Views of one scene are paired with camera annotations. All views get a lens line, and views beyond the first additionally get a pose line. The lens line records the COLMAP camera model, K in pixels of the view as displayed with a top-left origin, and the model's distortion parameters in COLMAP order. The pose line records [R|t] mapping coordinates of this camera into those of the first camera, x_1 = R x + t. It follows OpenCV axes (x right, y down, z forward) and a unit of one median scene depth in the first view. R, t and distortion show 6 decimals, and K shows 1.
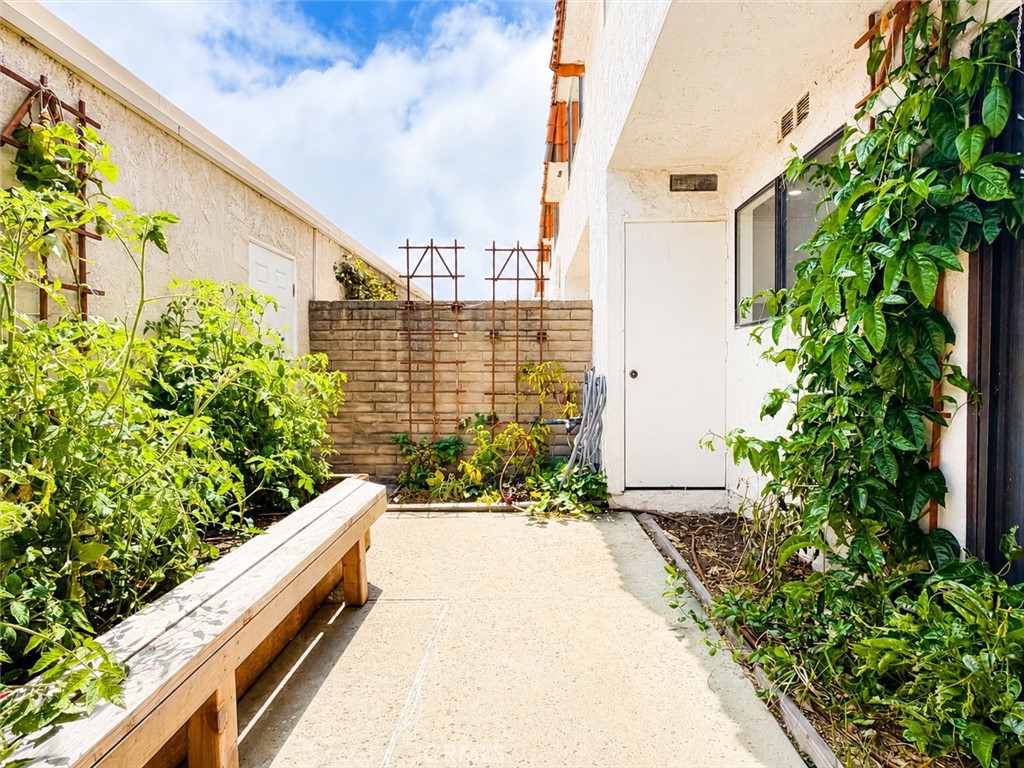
lens RADIAL K [[571.0, 0, 512.0], [0, 571.0, 384.0], [0, 0, 1]] dist [0.002886, 0.000819]
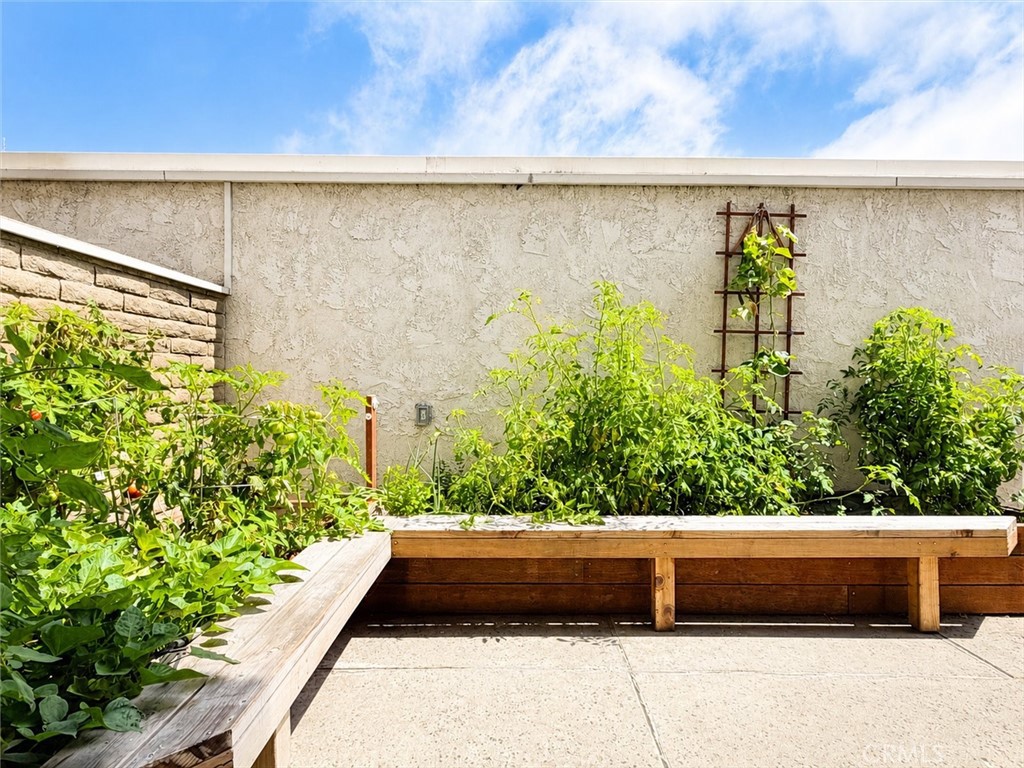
lens RADIAL K [[571.0, 0, 512.0], [0, 571.0, 384.0], [0, 0, 1]] dist [0.002886, 0.000819]
pose [[0.017399, 0.008971, -0.999808, 0.359120], [-0.038252, 0.999234, 0.008300, -0.008847], [0.999117, 0.038100, 0.017729, 0.134538]]
